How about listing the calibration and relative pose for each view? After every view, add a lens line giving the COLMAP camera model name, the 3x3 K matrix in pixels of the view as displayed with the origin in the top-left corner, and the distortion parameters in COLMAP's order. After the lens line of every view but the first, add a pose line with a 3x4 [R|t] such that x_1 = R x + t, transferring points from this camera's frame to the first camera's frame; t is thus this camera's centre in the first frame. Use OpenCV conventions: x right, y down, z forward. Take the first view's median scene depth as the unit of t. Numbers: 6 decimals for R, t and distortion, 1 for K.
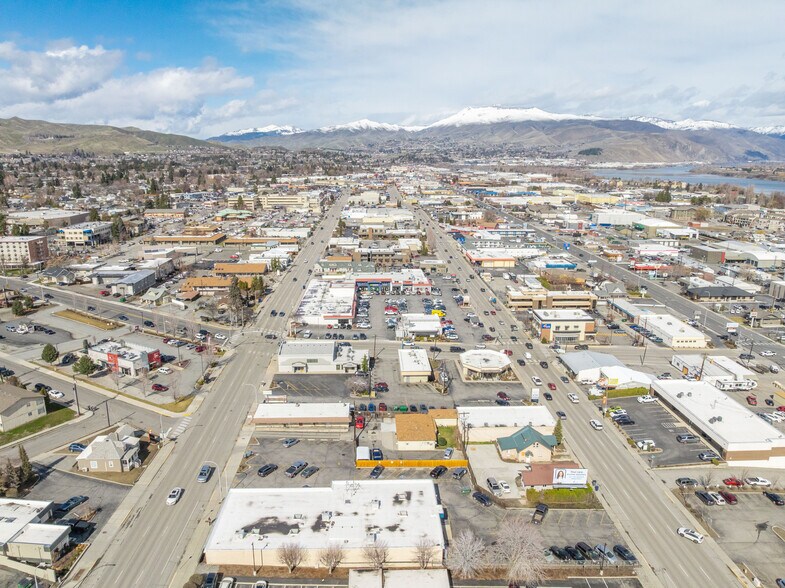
lens RADIAL K [[554.0, 0, 393.6], [0, 554.0, 291.9], [0, 0, 1]] dist [-0.041136, 0.008571]
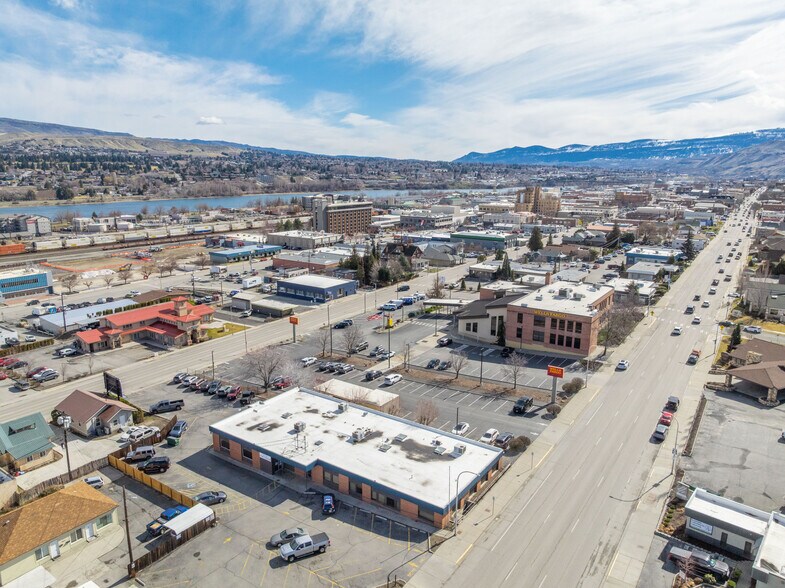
lens RADIAL K [[554.0, 0, 393.6], [0, 554.0, 291.9], [0, 0, 1]] dist [-0.041136, 0.008571]
pose [[-0.802937, -0.139564, 0.579495, -0.290749], [0.135065, 0.904315, 0.404935, -0.054679], [-0.580560, 0.403407, -0.707257, 0.693575]]
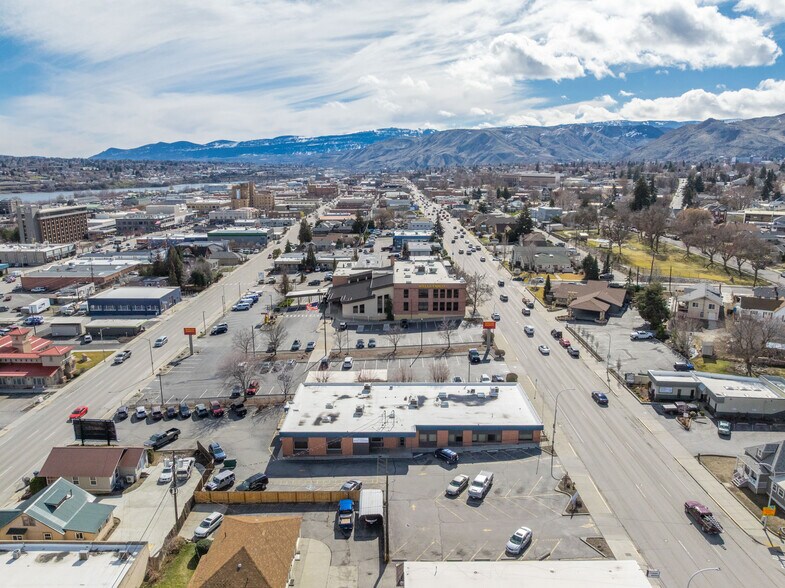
lens RADIAL K [[554.0, 0, 393.6], [0, 554.0, 291.9], [0, 0, 1]] dist [-0.041136, 0.008571]
pose [[-0.999417, -0.012876, 0.031622, -0.054619], [0.002857, 0.891381, 0.453245, -0.086660], [-0.034023, 0.453071, -0.890825, 0.827095]]
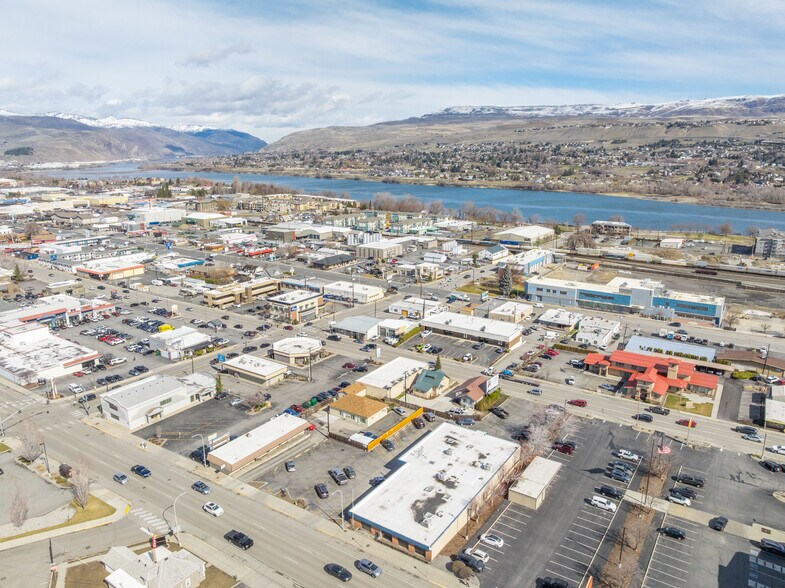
lens RADIAL K [[554.0, 0, 393.6], [0, 554.0, 291.9], [0, 0, 1]] dist [-0.041136, 0.008571]
pose [[0.587702, -0.204027, 0.782930, -0.464402], [0.201124, 0.974148, 0.102885, -0.044156], [-0.783681, 0.097001, 0.613543, 0.167326]]
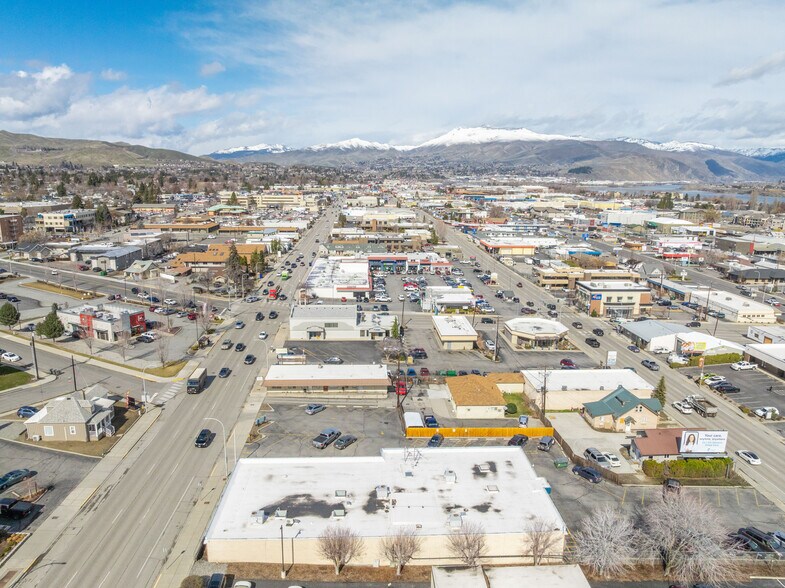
lens RADIAL K [[554.0, 0, 393.6], [0, 554.0, 291.9], [0, 0, 1]] dist [-0.041136, 0.008571]
pose [[0.999808, 0.003745, 0.019213, -0.058005], [-0.003078, 0.999396, -0.034602, 0.085562], [-0.019331, 0.034536, 0.999216, 0.143525]]
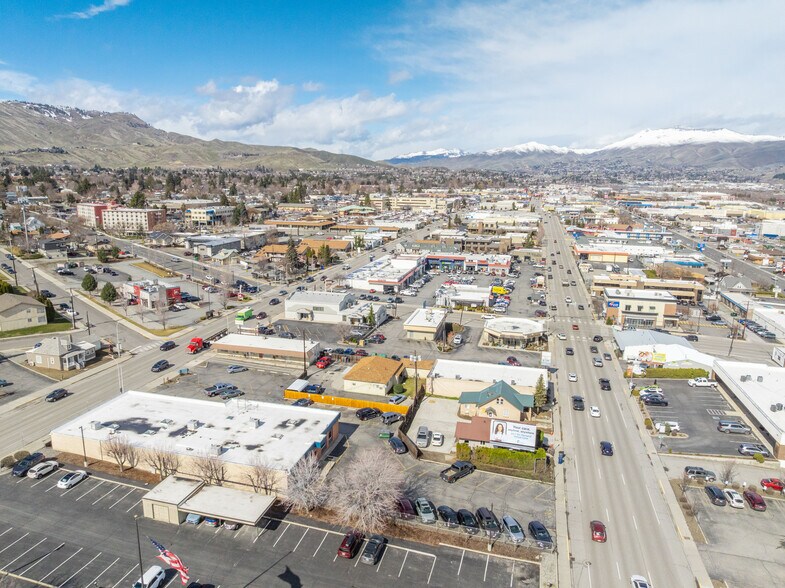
lens RADIAL K [[554.0, 0, 393.6], [0, 554.0, 291.9], [0, 0, 1]] dist [-0.041136, 0.008571]
pose [[0.957541, 0.066358, -0.280558, 0.193203], [-0.077696, 0.996541, -0.029474, 0.094209], [0.277632, 0.050021, 0.959384, 0.115996]]
